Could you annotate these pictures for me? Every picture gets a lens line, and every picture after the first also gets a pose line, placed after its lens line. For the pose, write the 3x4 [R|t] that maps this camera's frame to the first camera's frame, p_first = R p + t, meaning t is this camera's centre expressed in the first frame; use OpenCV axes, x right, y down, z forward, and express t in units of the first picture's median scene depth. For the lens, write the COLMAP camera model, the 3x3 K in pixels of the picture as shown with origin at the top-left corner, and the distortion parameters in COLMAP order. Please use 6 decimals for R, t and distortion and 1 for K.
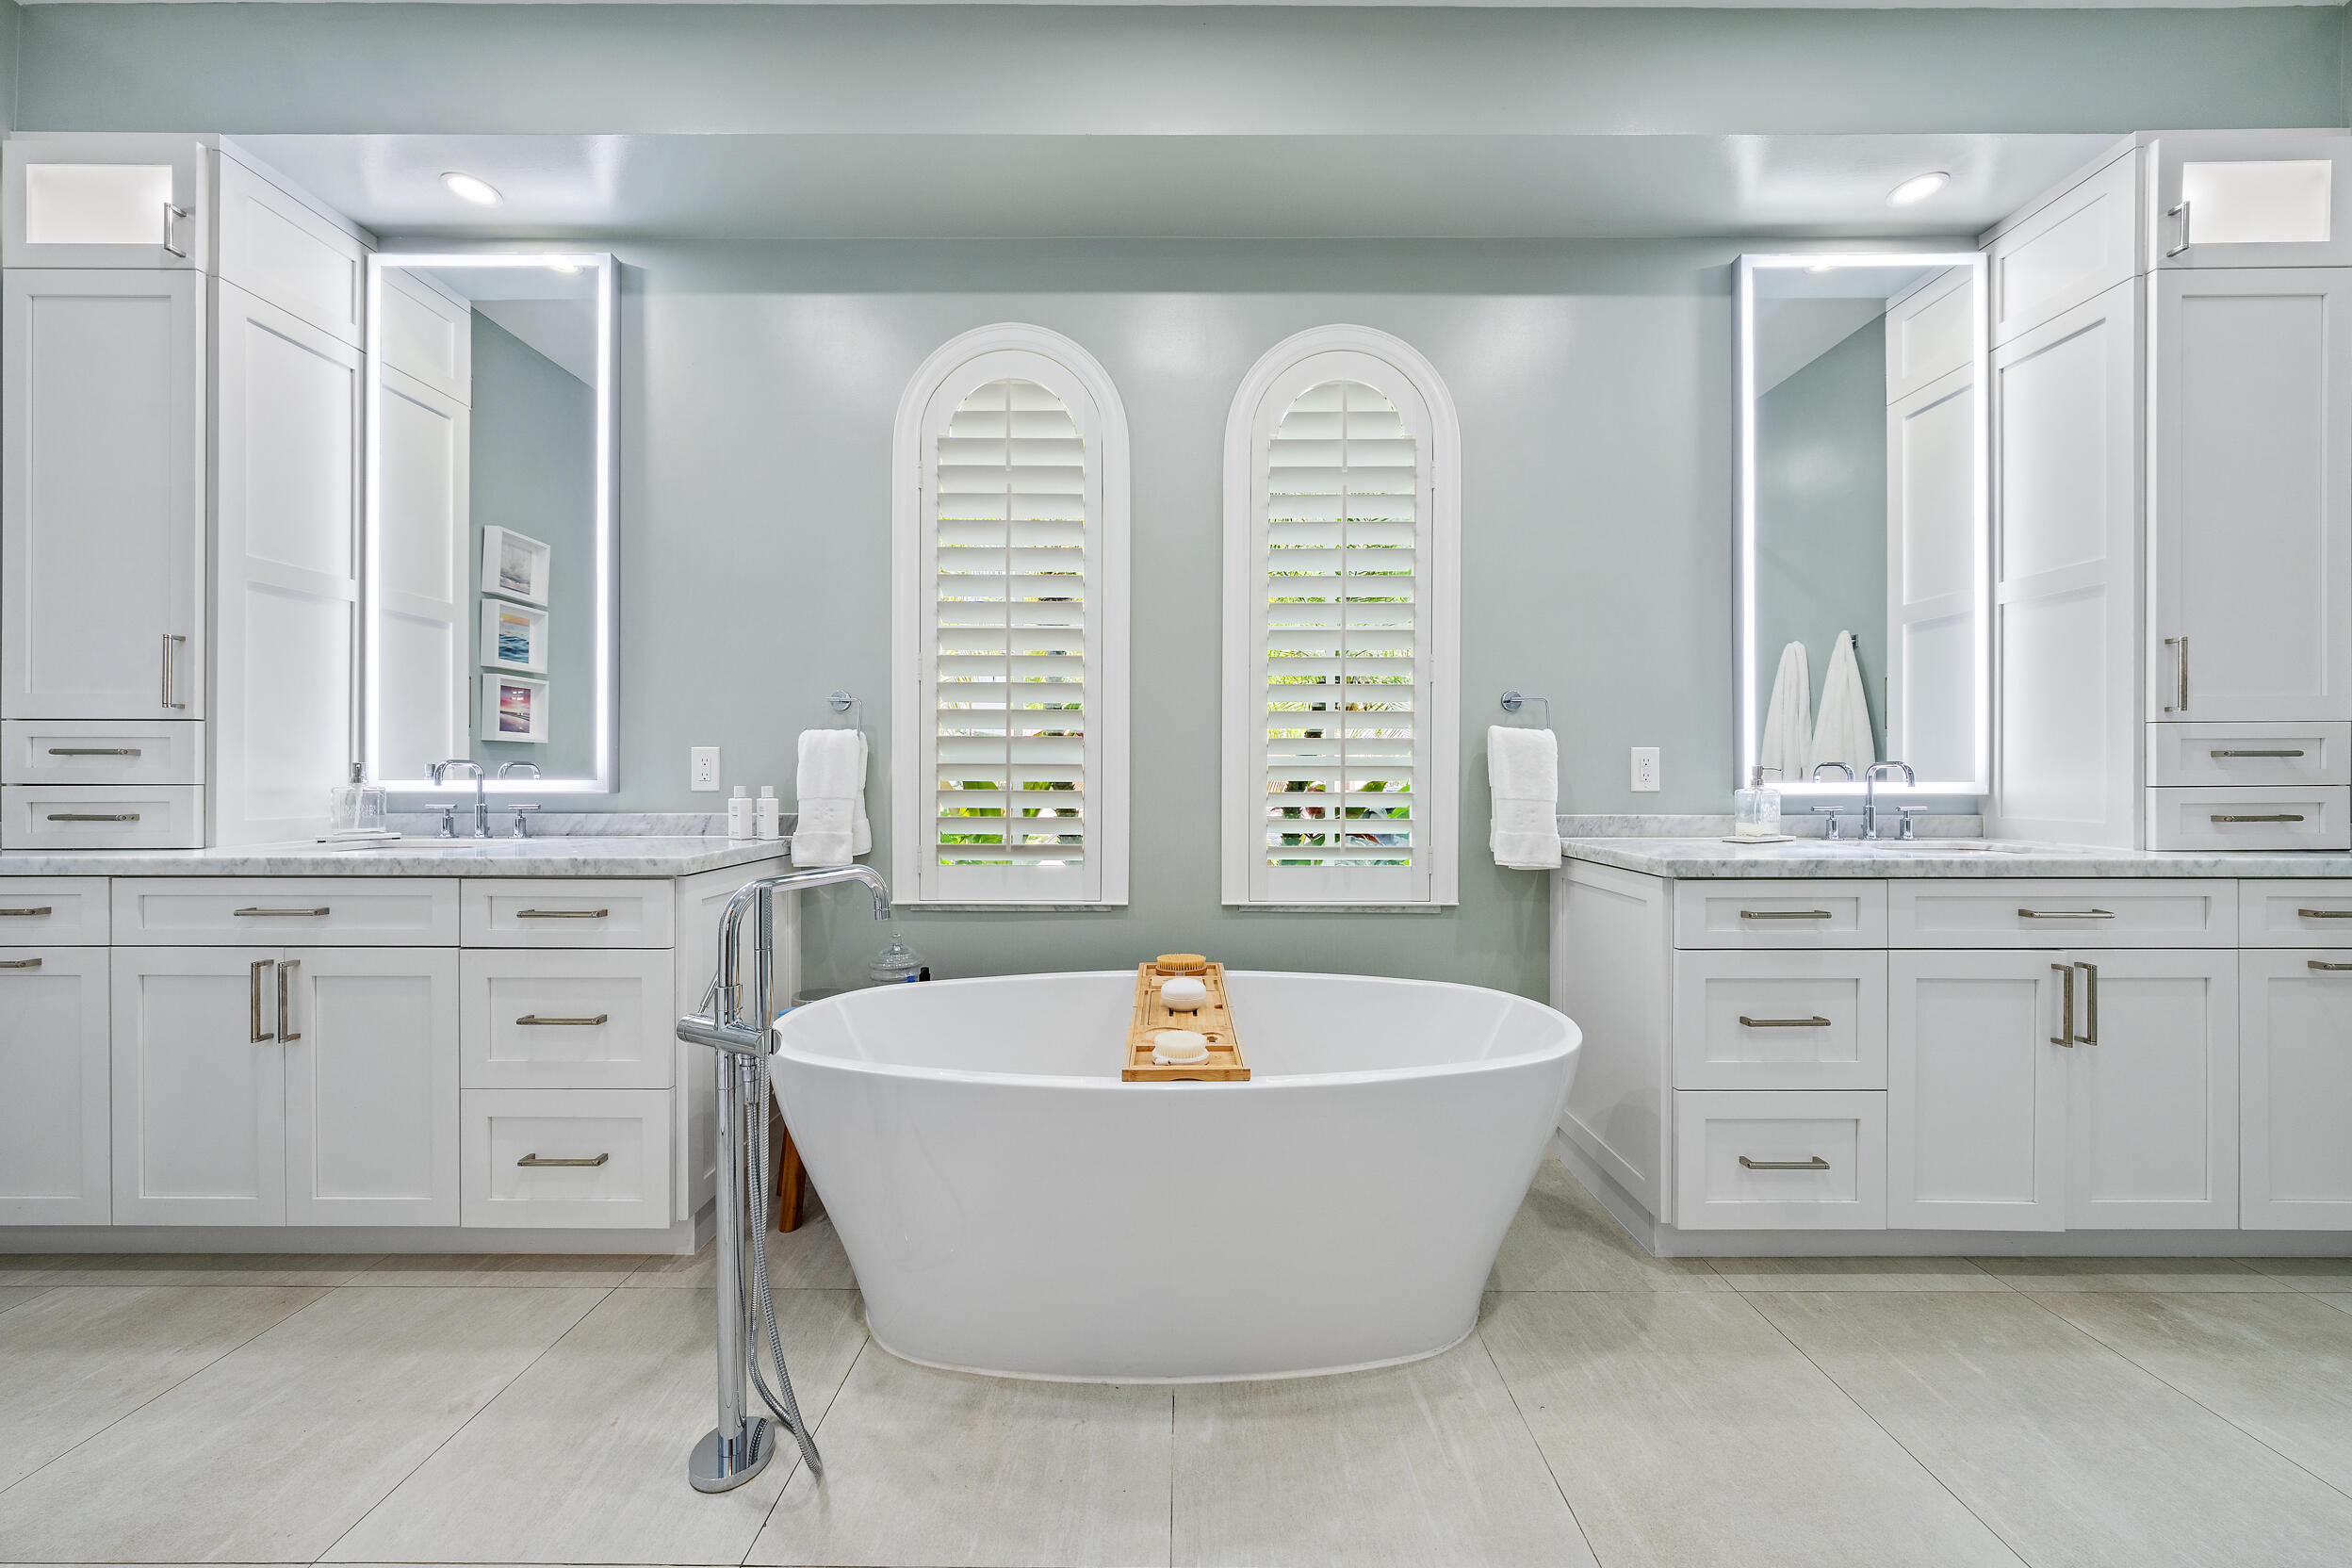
lens RADIAL K [[799.1, 0, 1176.5], [0, 799.1, 777.7], [0, 0, 1]] dist [-0.009636, -0.000046]
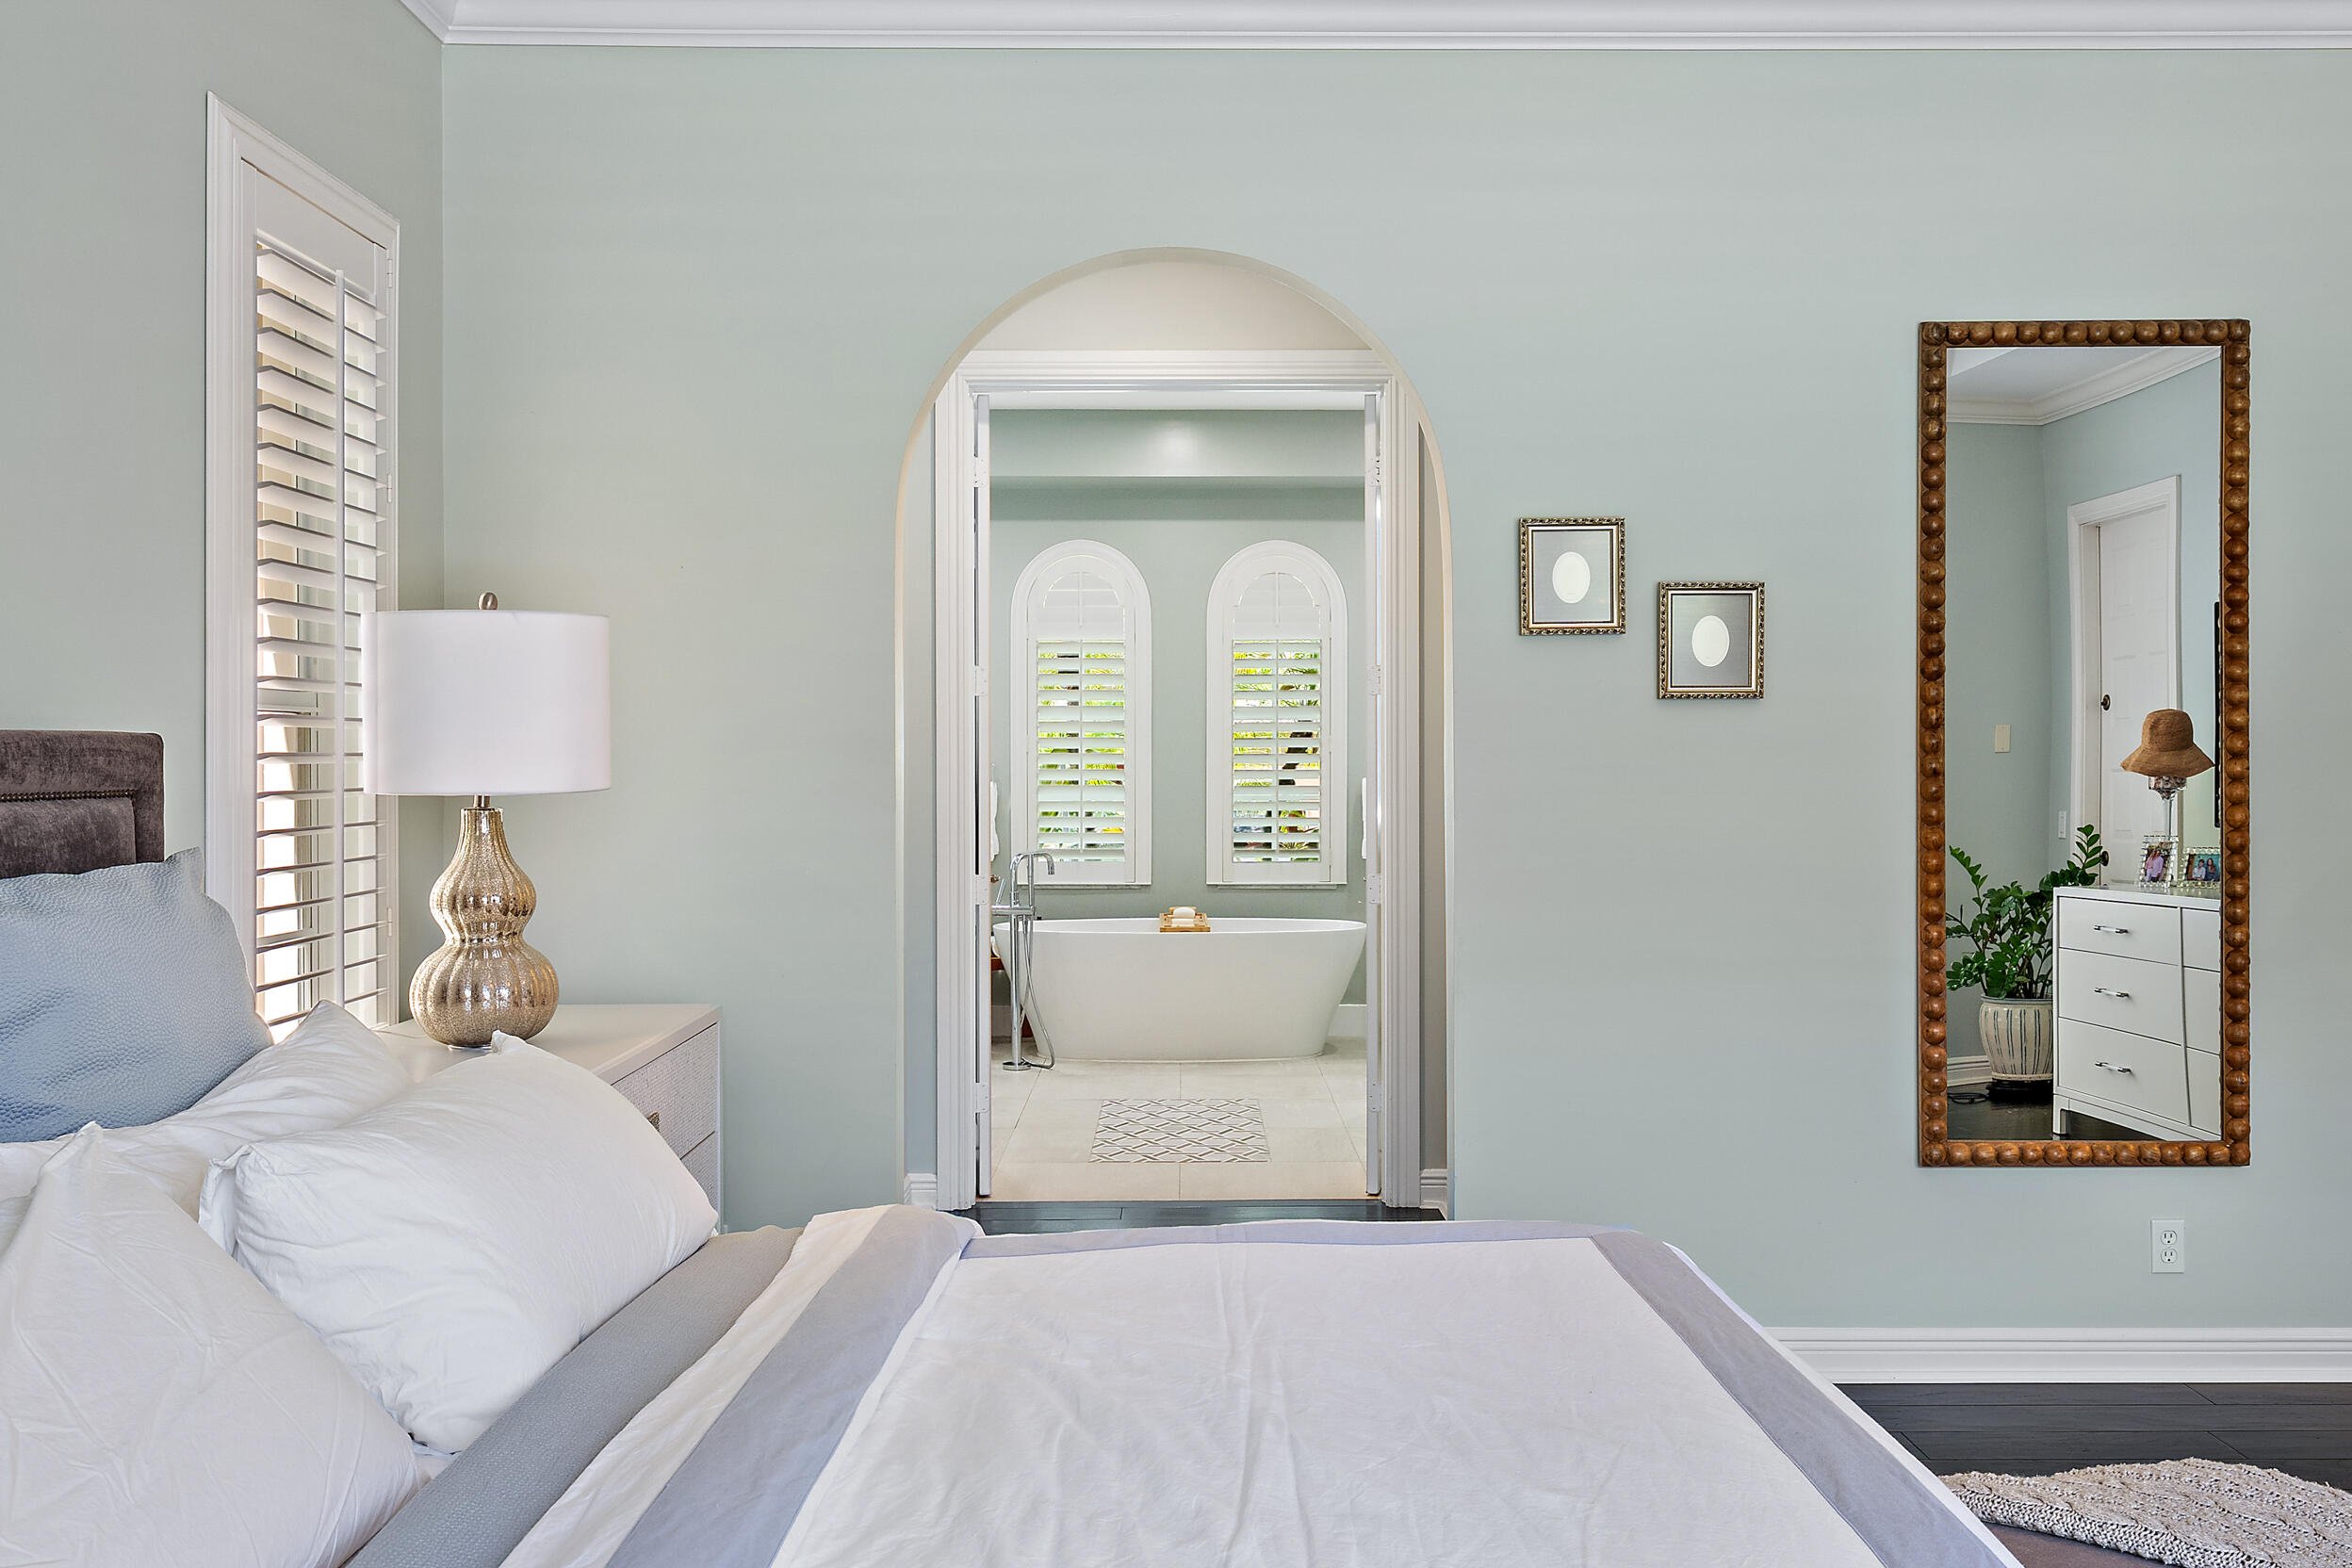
lens RADIAL K [[2039.2, 0, 1176.7], [0, 2039.2, 786.5], [0, 0, 1]] dist [0.000004, 0.000000]
pose [[0.999971, -0.006076, 0.004604, -0.024895], [0.006095, 0.999974, -0.003954, -0.030950], [-0.004579, 0.003982, 0.999982, -3.388628]]
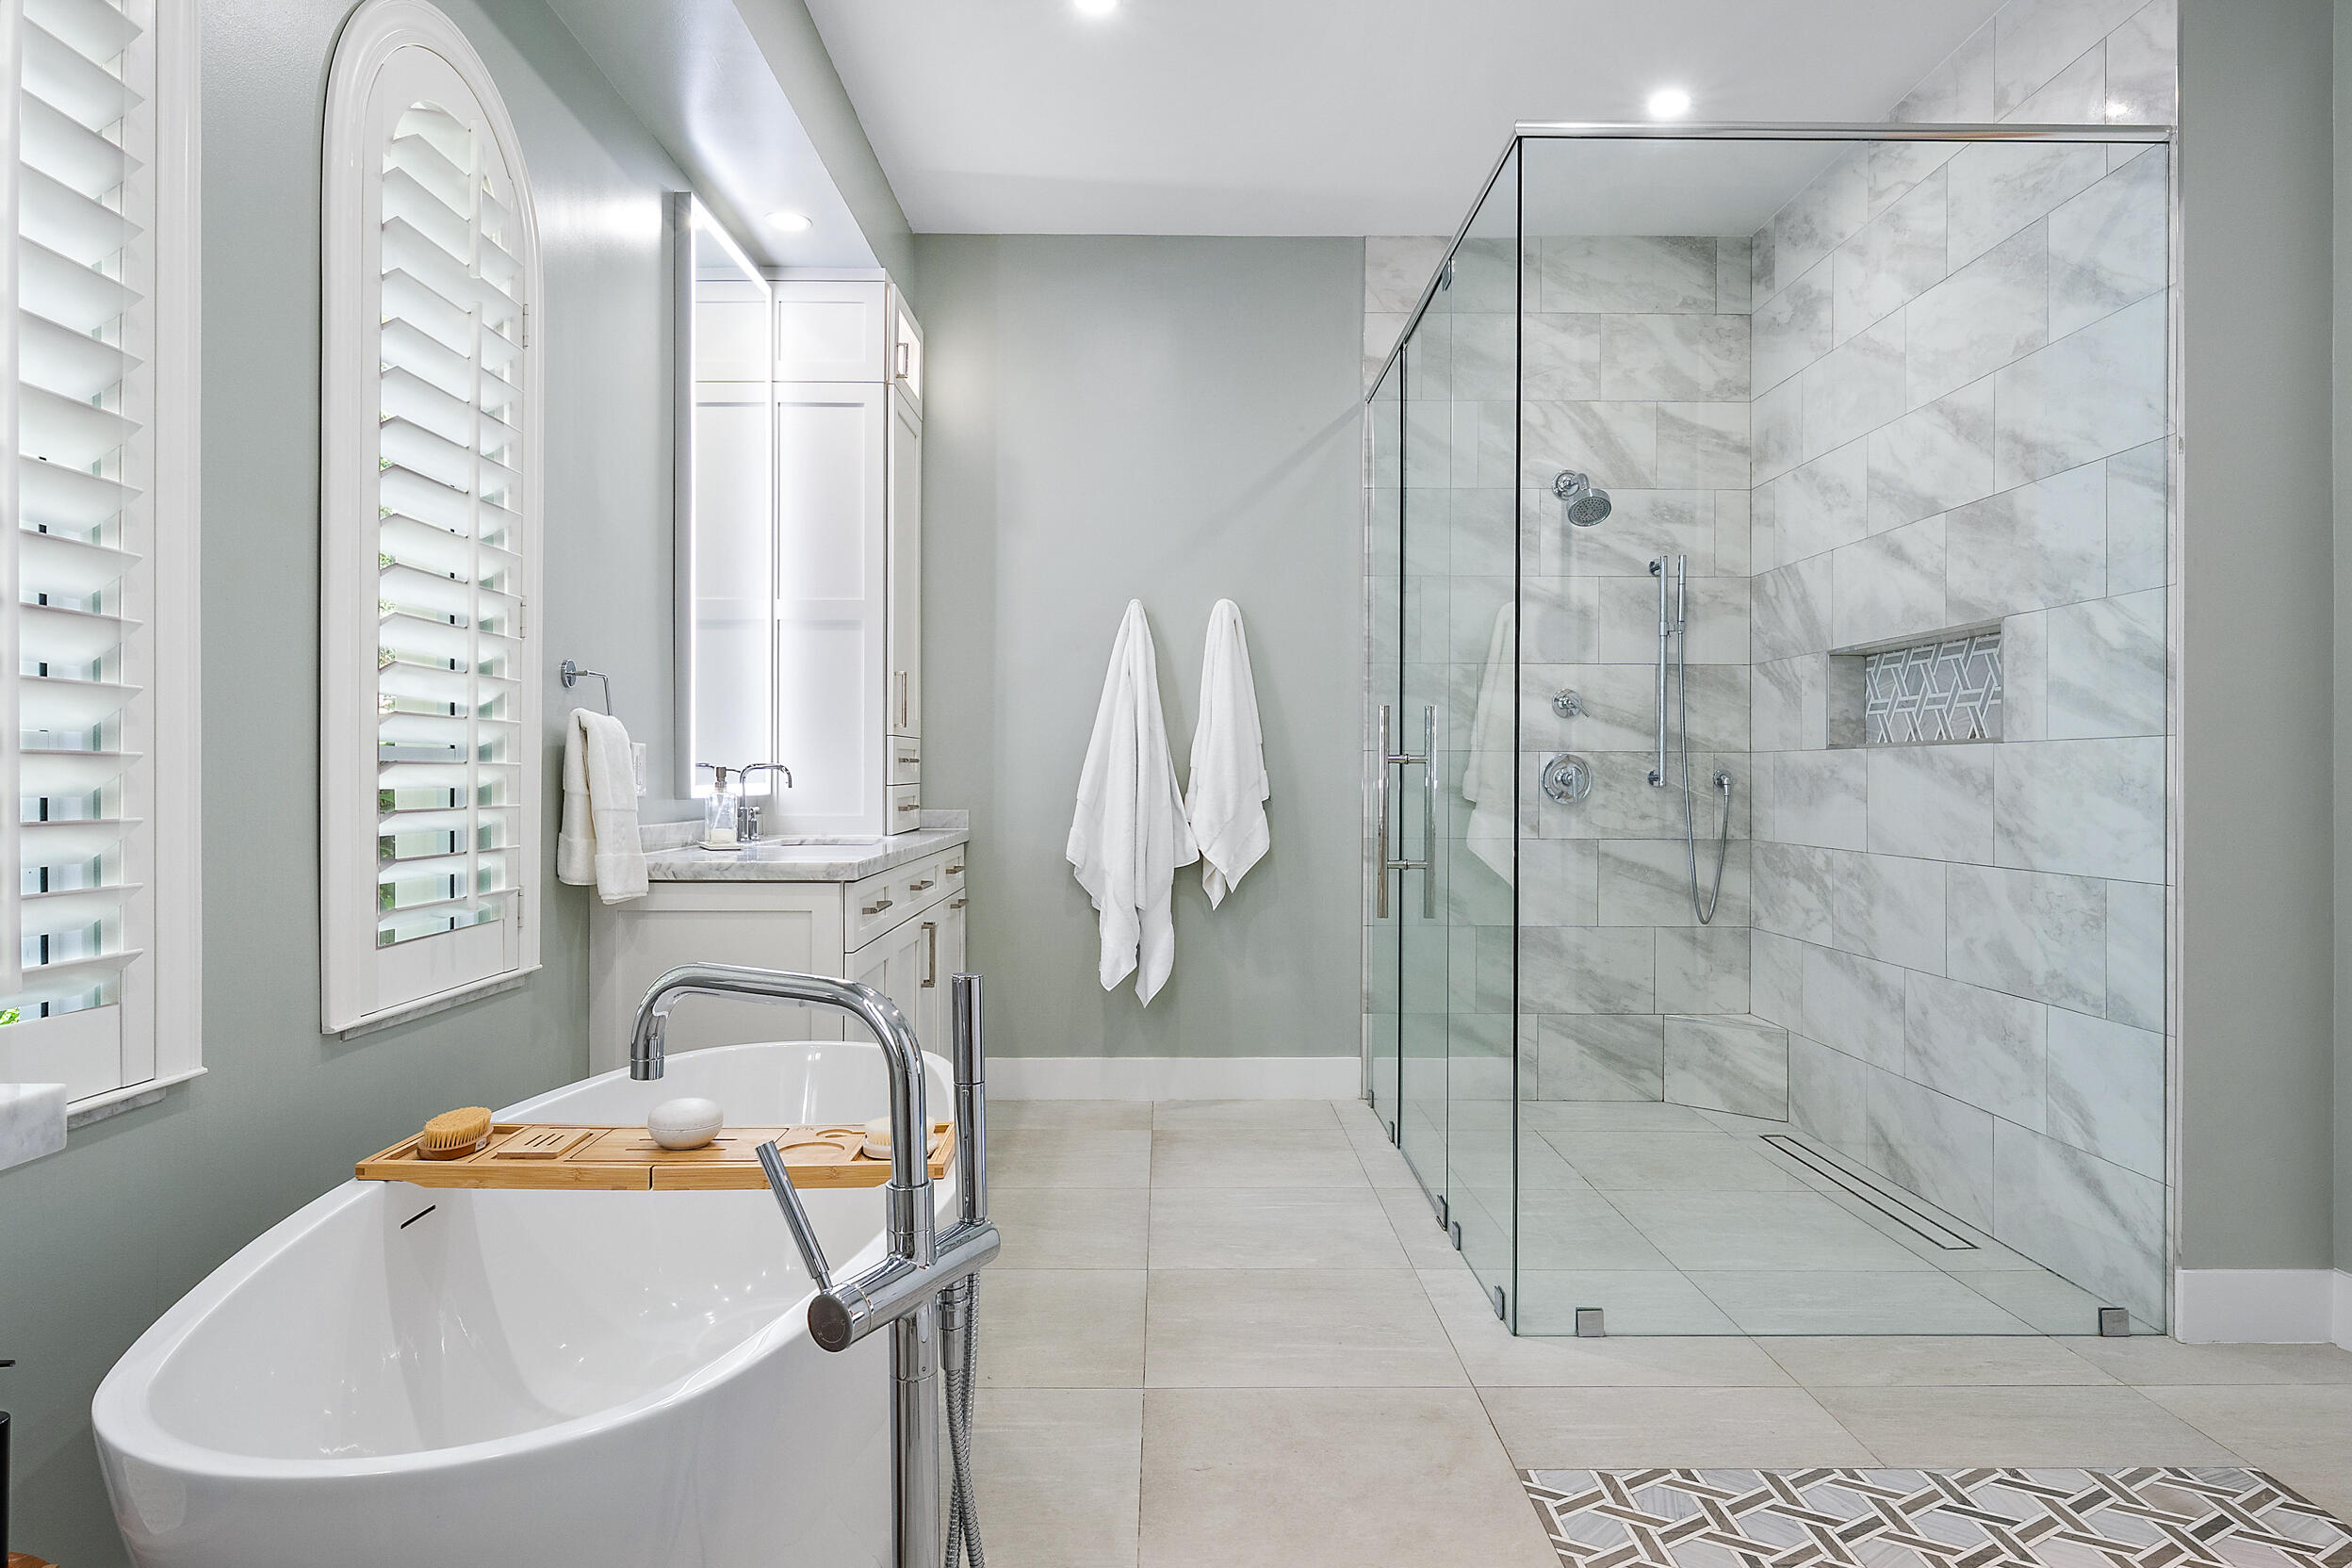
lens RADIAL K [[1346.8, 0, 1175.0], [0, 1346.8, 779.9], [0, 0, 1]] dist [0.000147, 0.000509]
pose [[-0.016833, -0.005623, 0.999842, -0.833230], [0.000049, 0.999984, 0.005625, -0.008296], [-0.999858, 0.000144, -0.016833, 0.486904]]
